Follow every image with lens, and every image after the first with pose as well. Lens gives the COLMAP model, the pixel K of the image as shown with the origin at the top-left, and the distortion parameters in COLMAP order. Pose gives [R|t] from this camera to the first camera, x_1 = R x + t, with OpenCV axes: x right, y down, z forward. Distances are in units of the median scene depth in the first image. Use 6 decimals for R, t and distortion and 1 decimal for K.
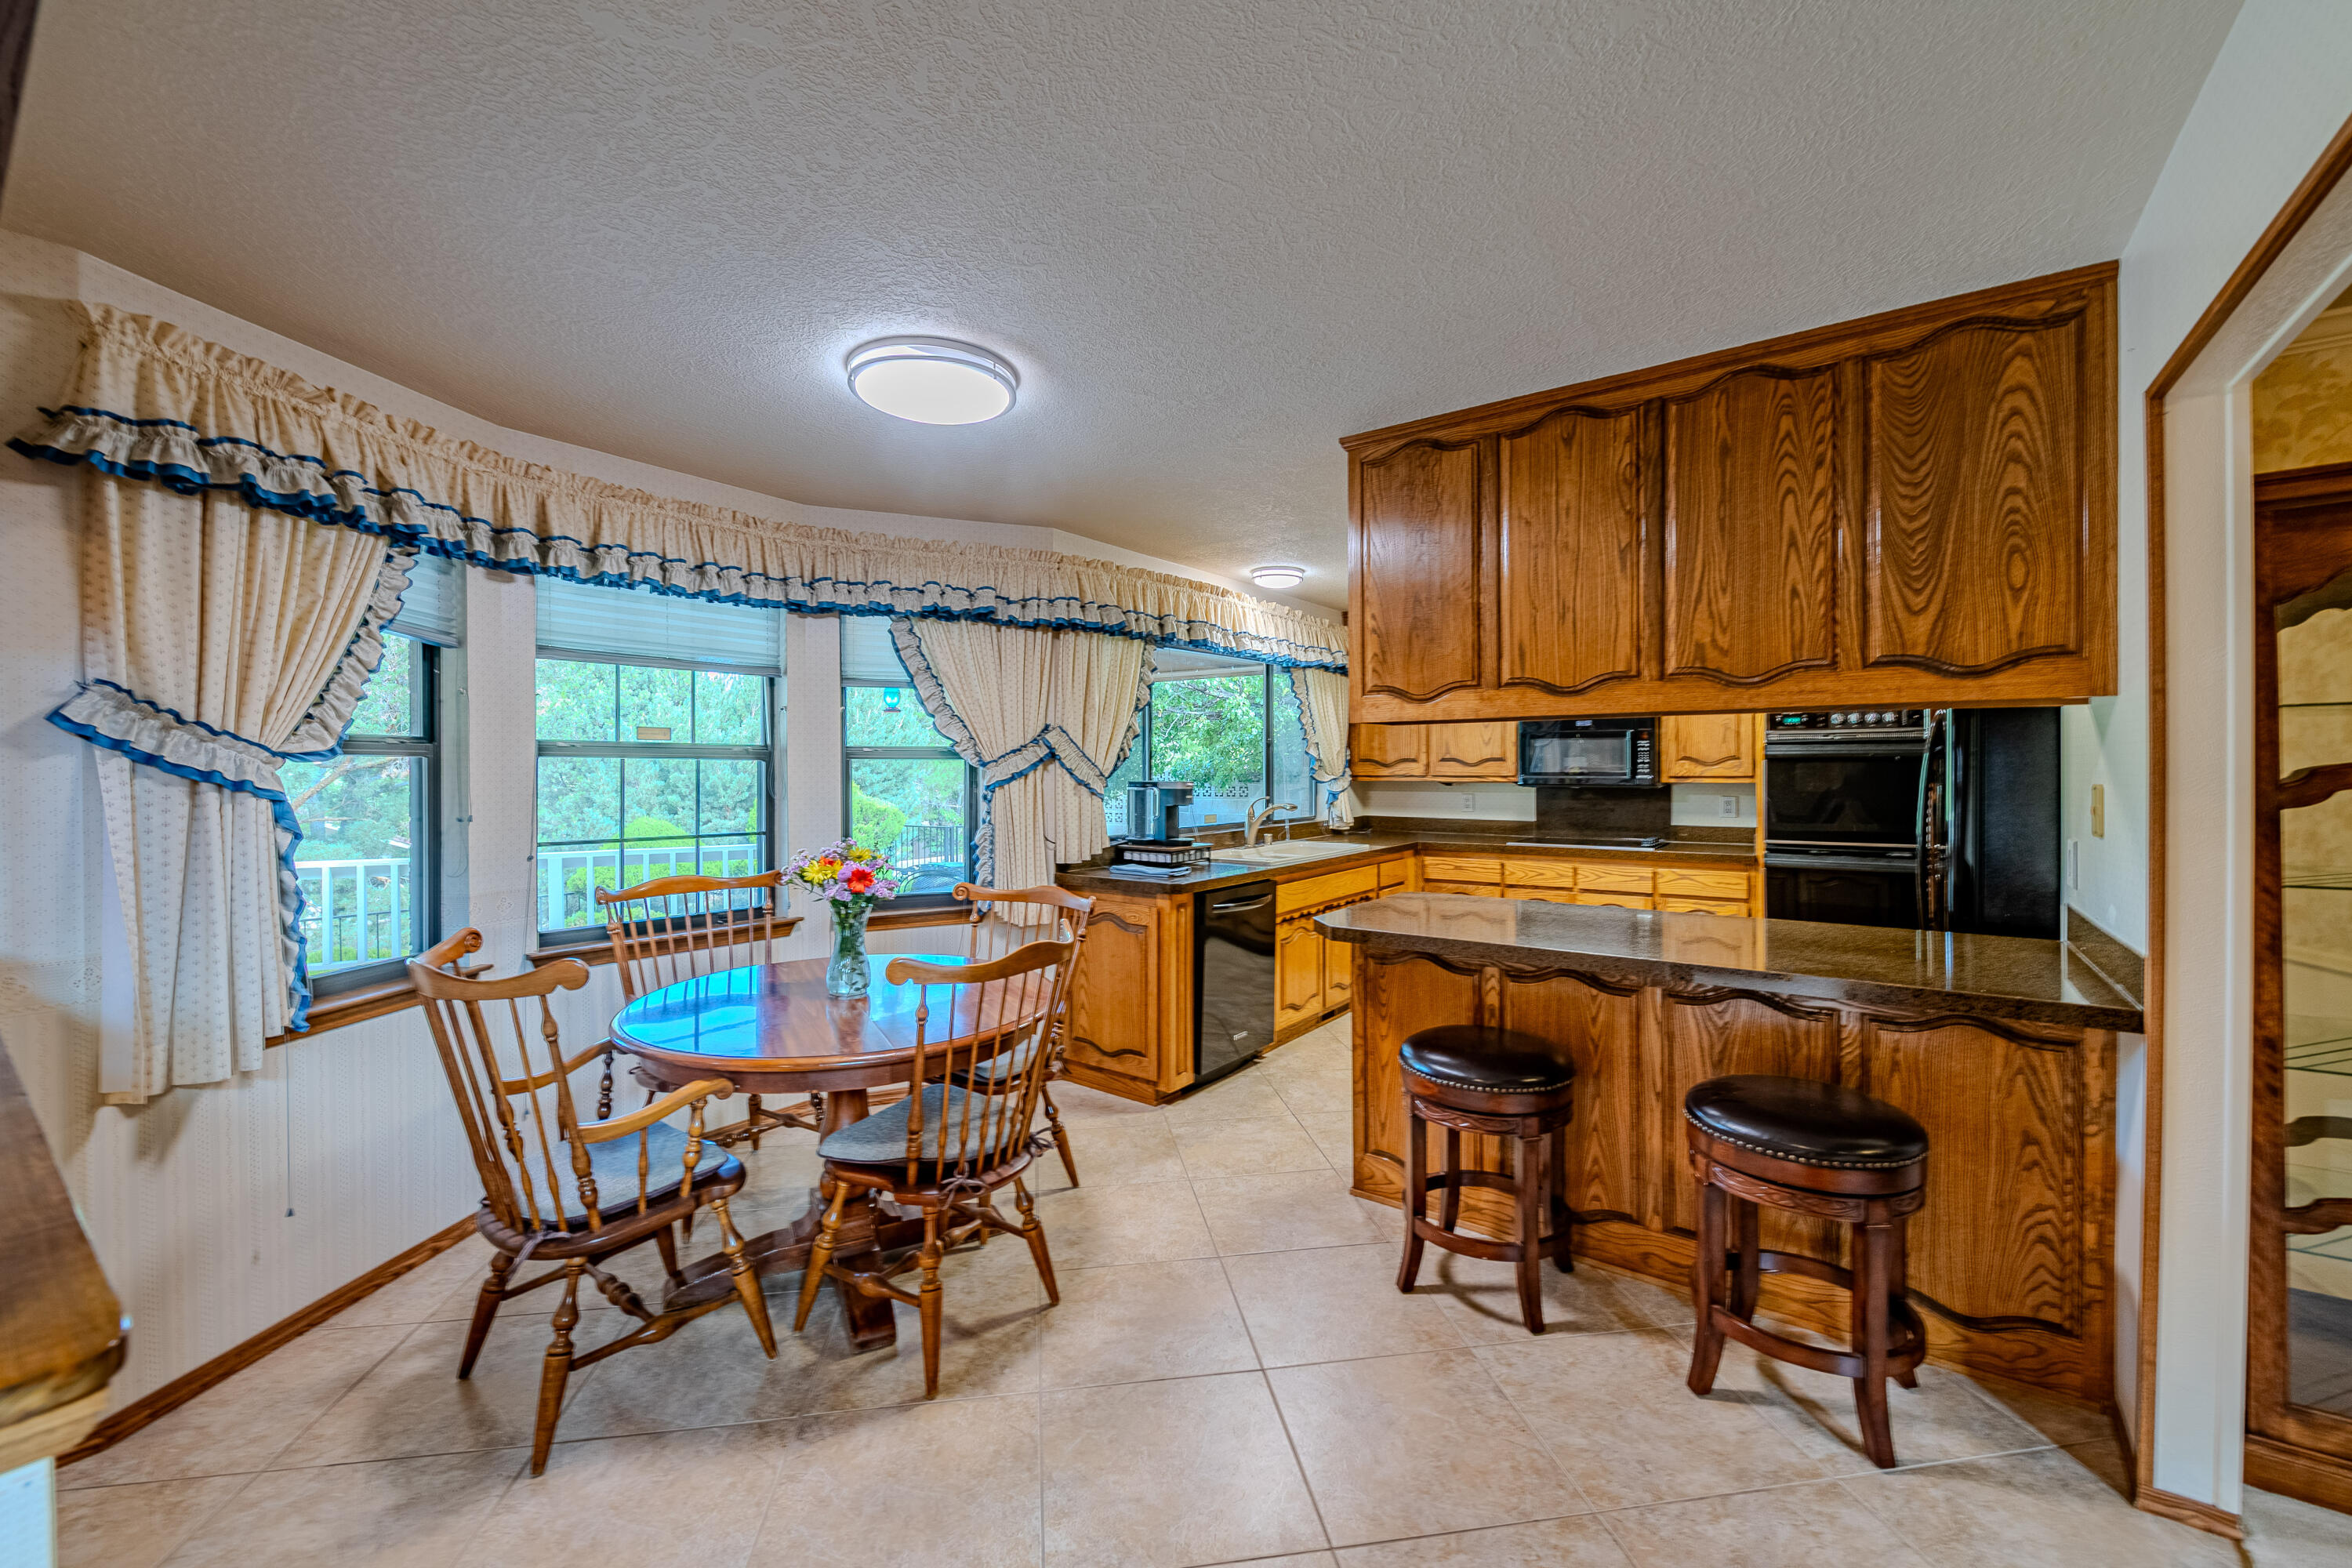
lens RADIAL K [[939.0, 0, 1176.3], [0, 939.0, 769.7], [0, 0, 1]] dist [0.000952, -0.000273]
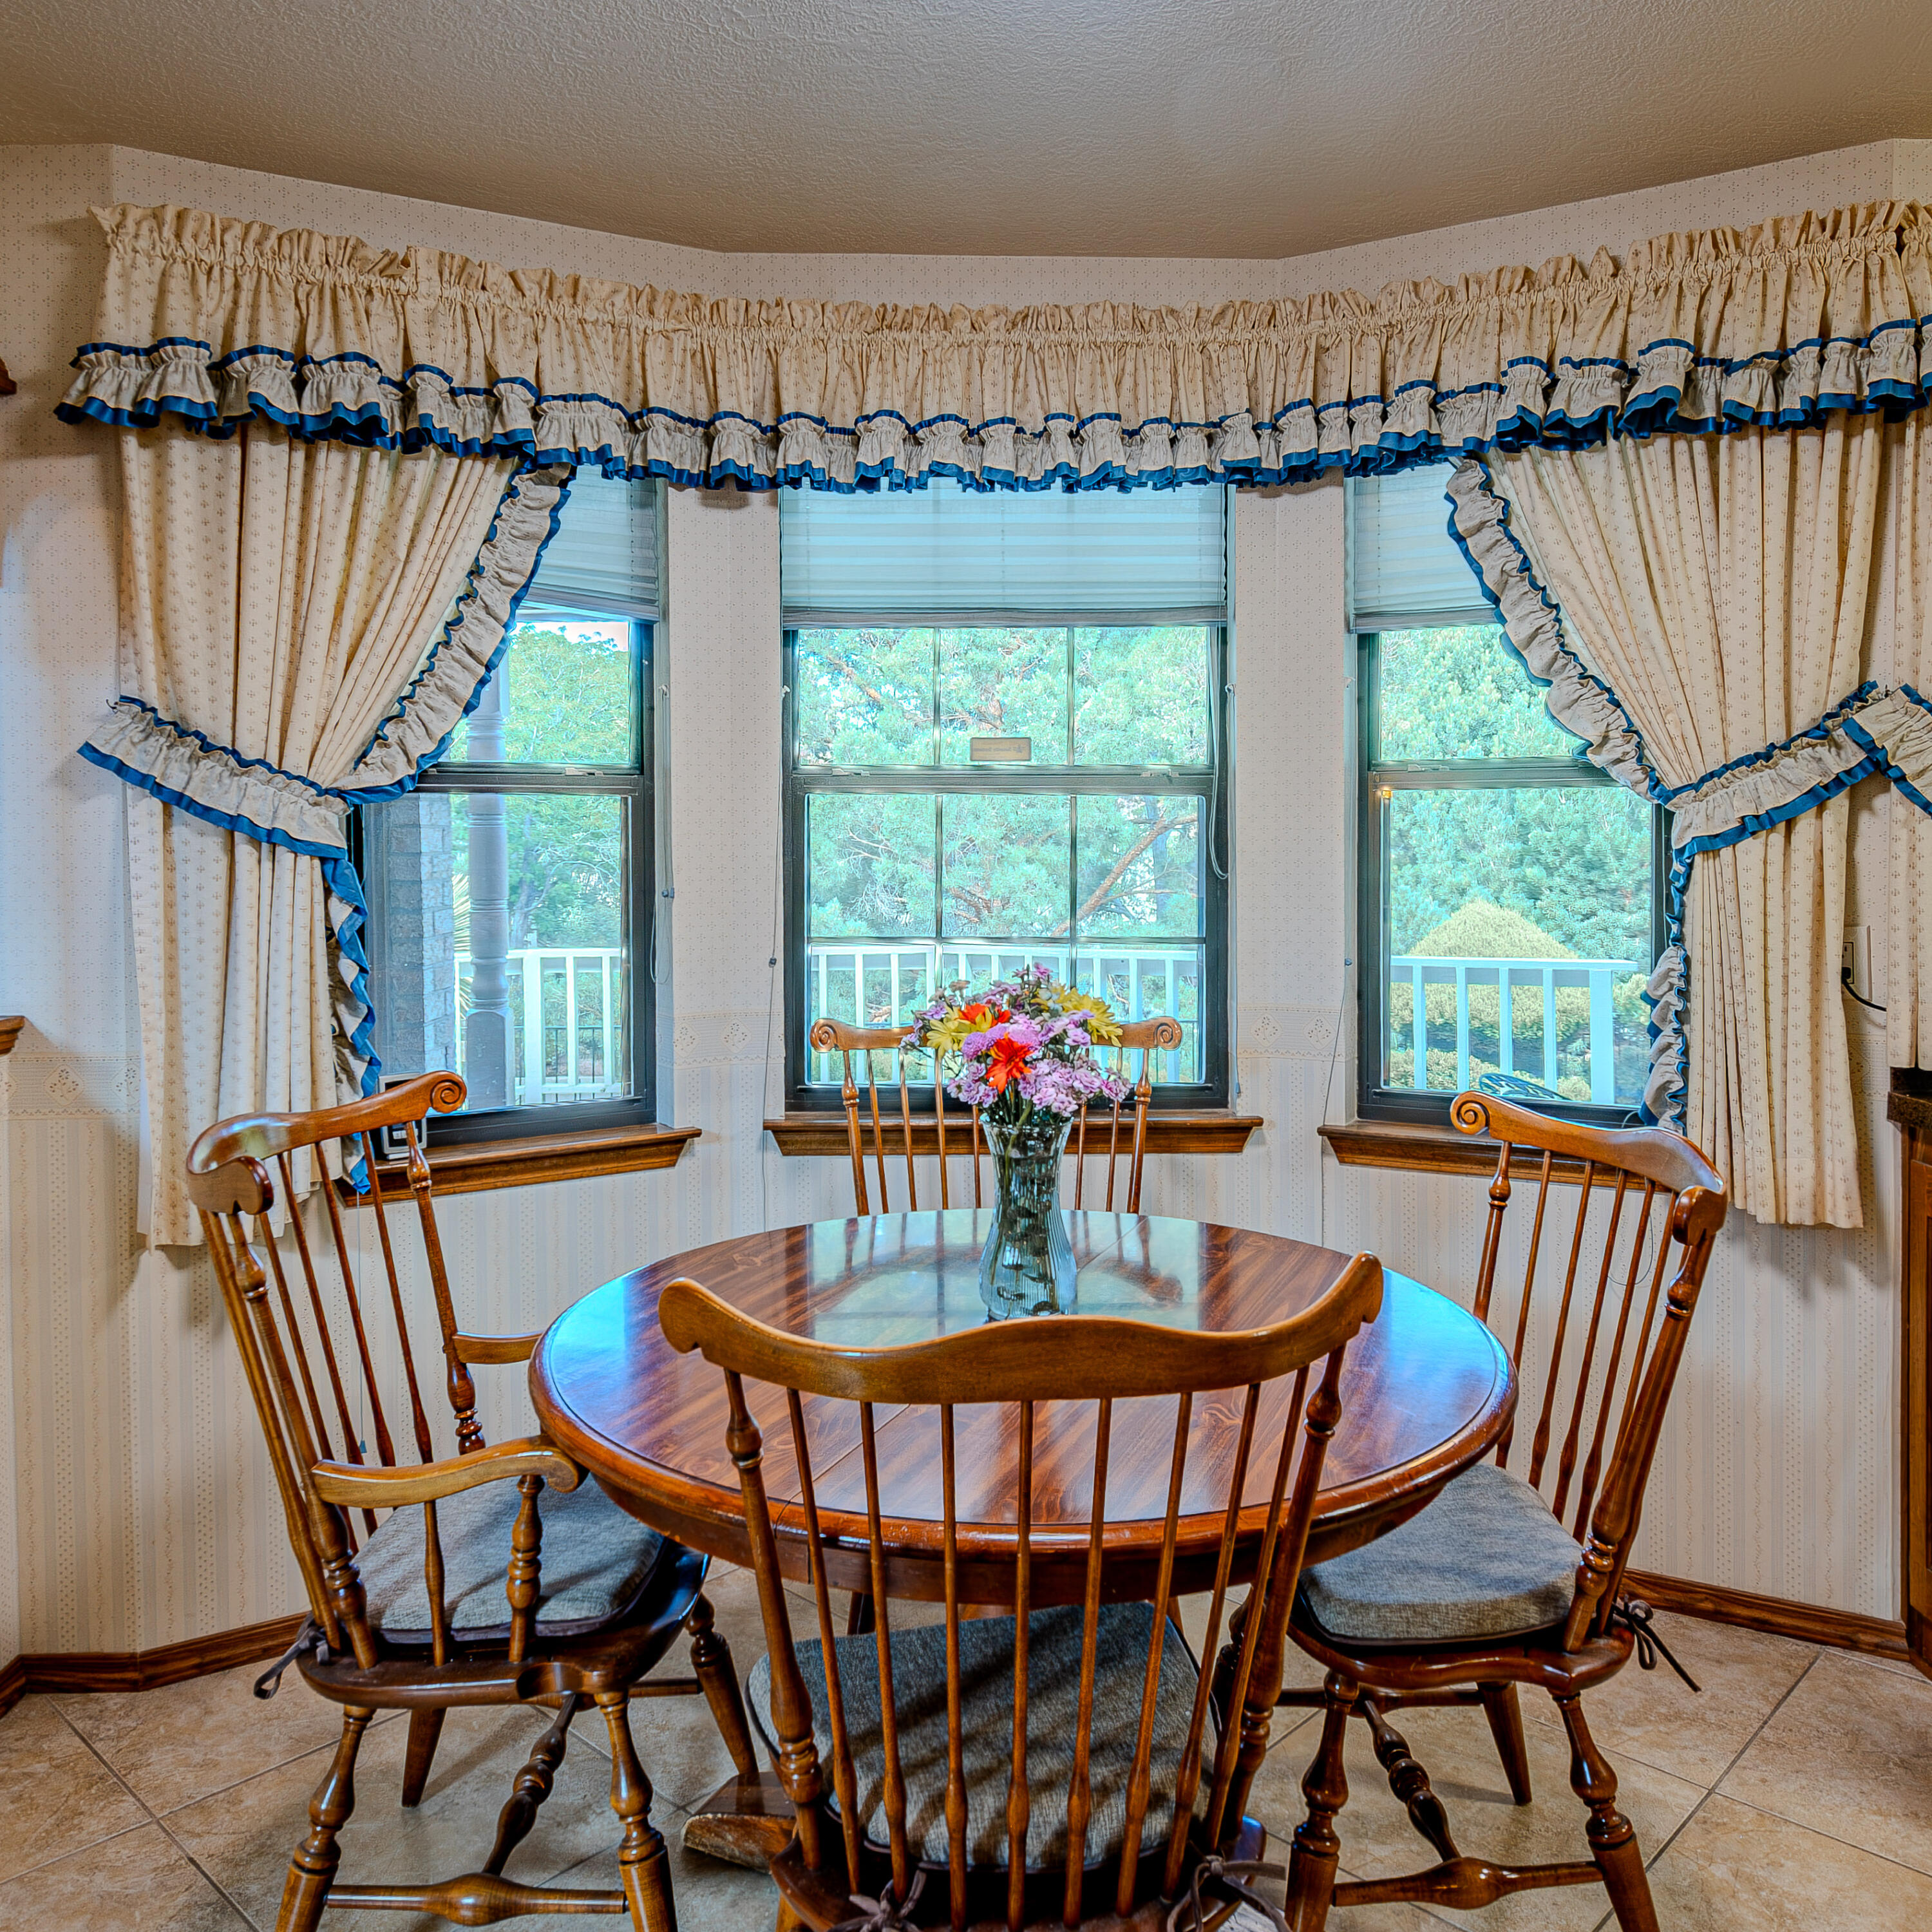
lens RADIAL K [[1597.9, 0, 967.9], [0, 1597.9, 882.1], [0, 0, 1]] dist [0.048979, -0.087357]
pose [[0.607422, 0.023377, -0.794036, 0.208410], [0.003948, 0.999466, 0.032446, 0.009977], [0.794370, -0.022843, 0.607005, 0.472763]]
